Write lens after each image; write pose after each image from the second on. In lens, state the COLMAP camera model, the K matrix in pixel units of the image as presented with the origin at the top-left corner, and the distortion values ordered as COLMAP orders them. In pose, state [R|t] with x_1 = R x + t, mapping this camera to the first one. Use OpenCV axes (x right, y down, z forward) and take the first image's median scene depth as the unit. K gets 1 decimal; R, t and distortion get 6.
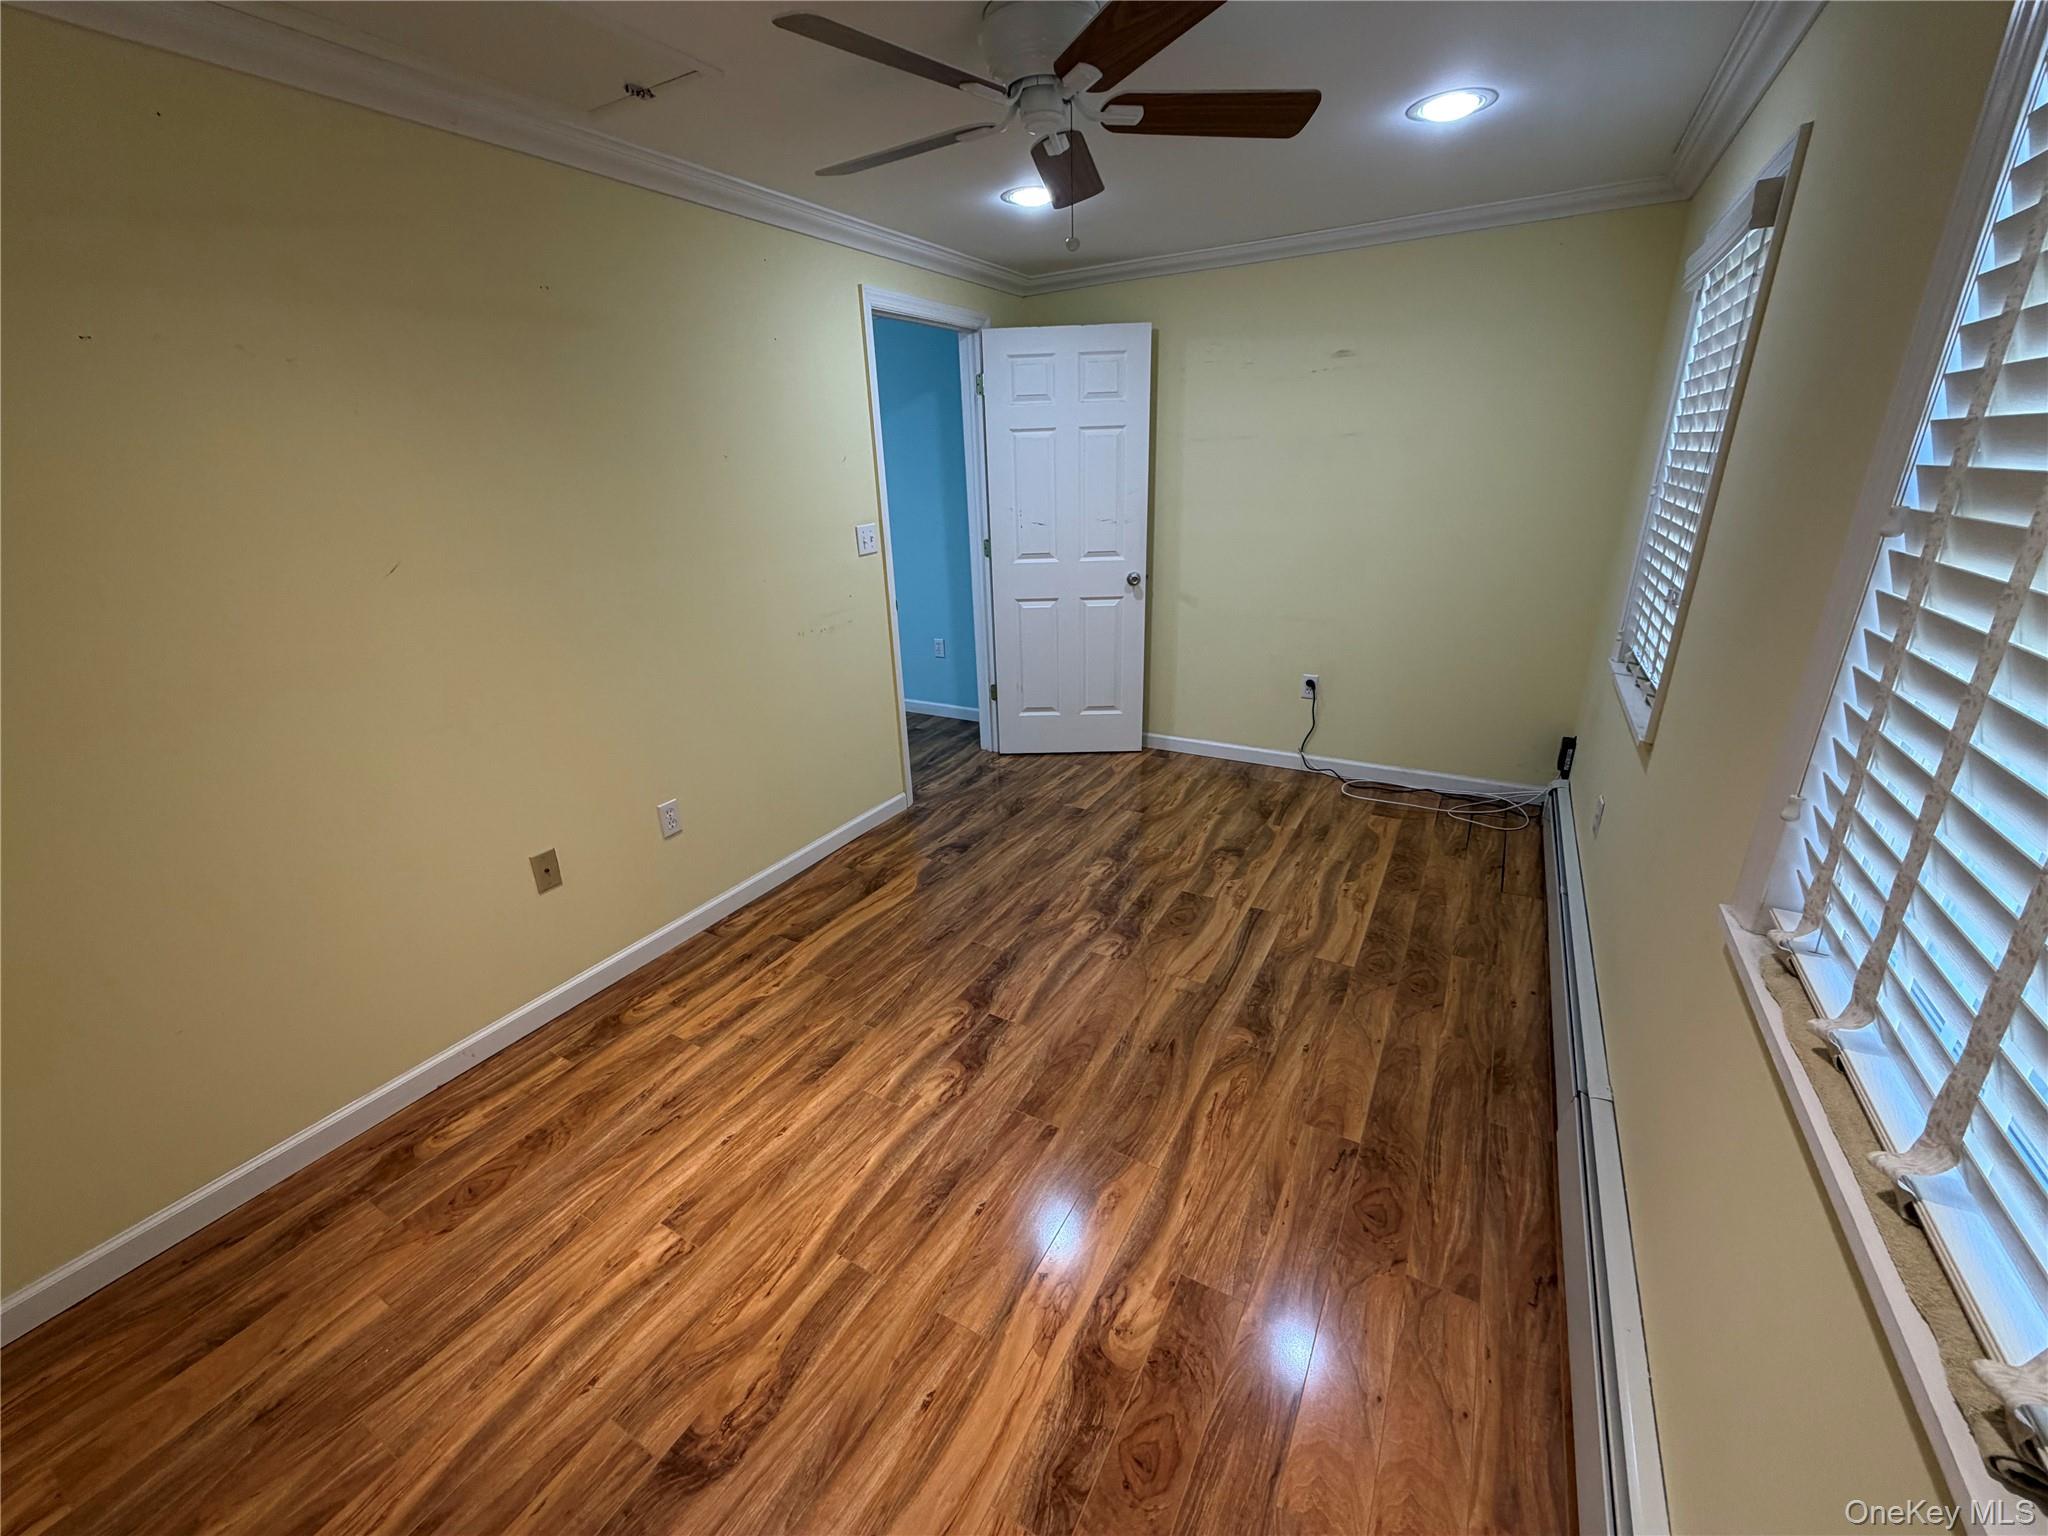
lens RADIAL K [[814.7, 0, 1019.1], [0, 814.7, 768.2], [0, 0, 1]] dist [0.000376, -0.000418]
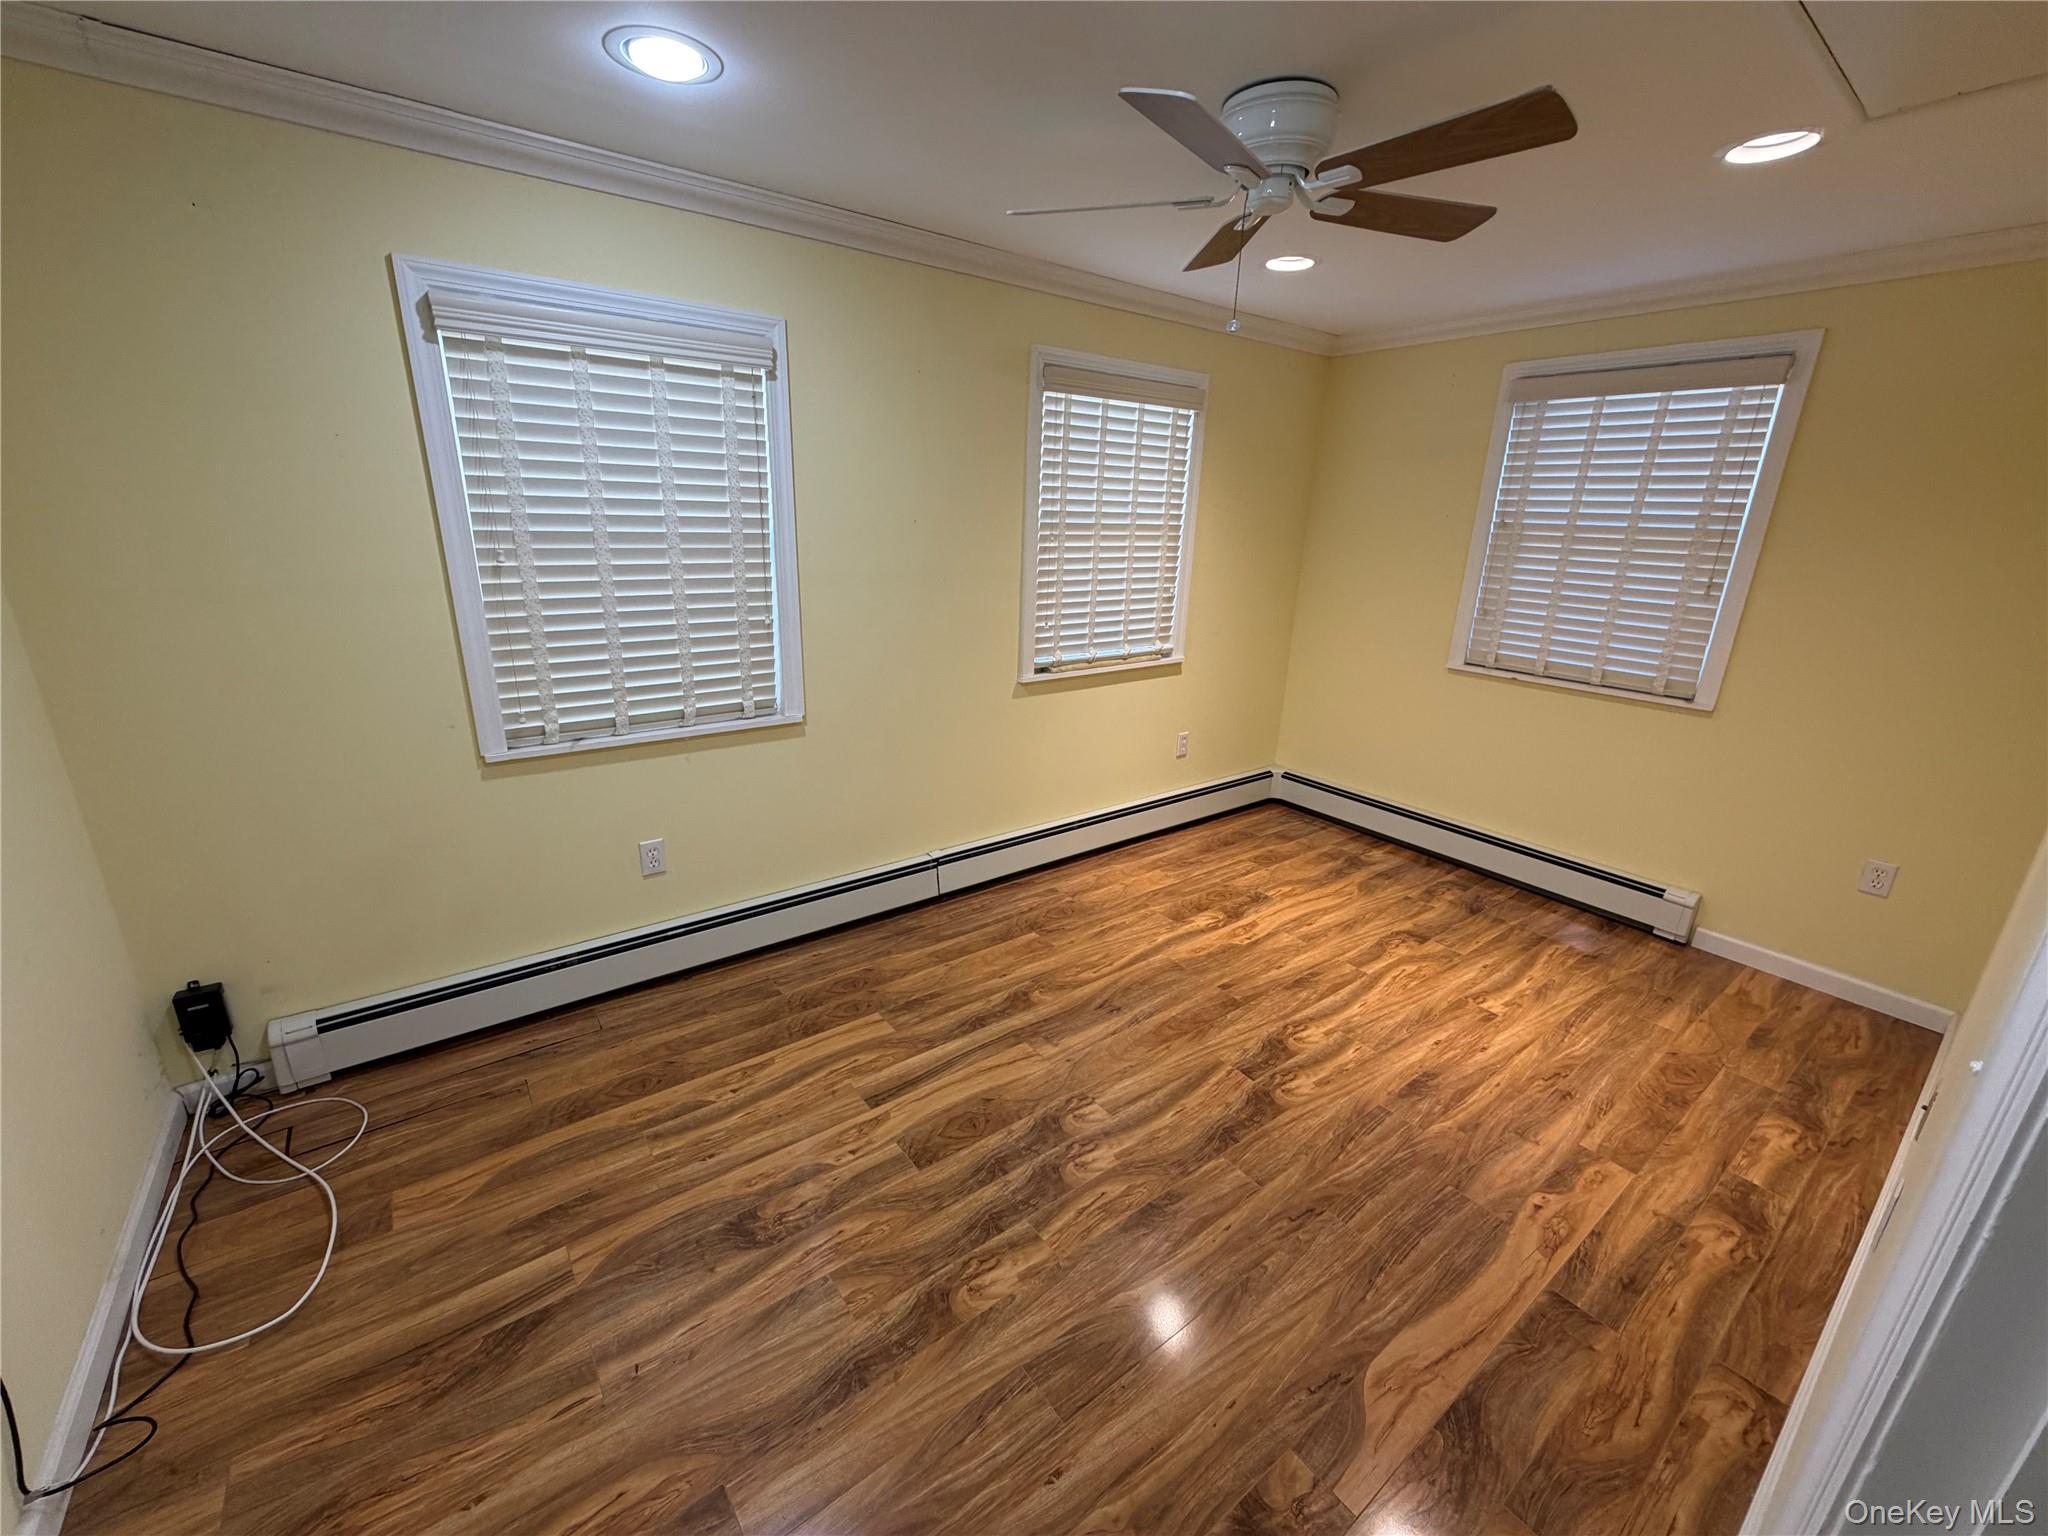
lens RADIAL K [[814.7, 0, 1019.1], [0, 814.7, 768.2], [0, 0, 1]] dist [0.000376, -0.000418]
pose [[-0.918693, -0.113409, 0.378341, -0.102345], [0.142414, 0.798344, 0.585119, -0.592198], [-0.368404, 0.591426, -0.717282, 1.553266]]
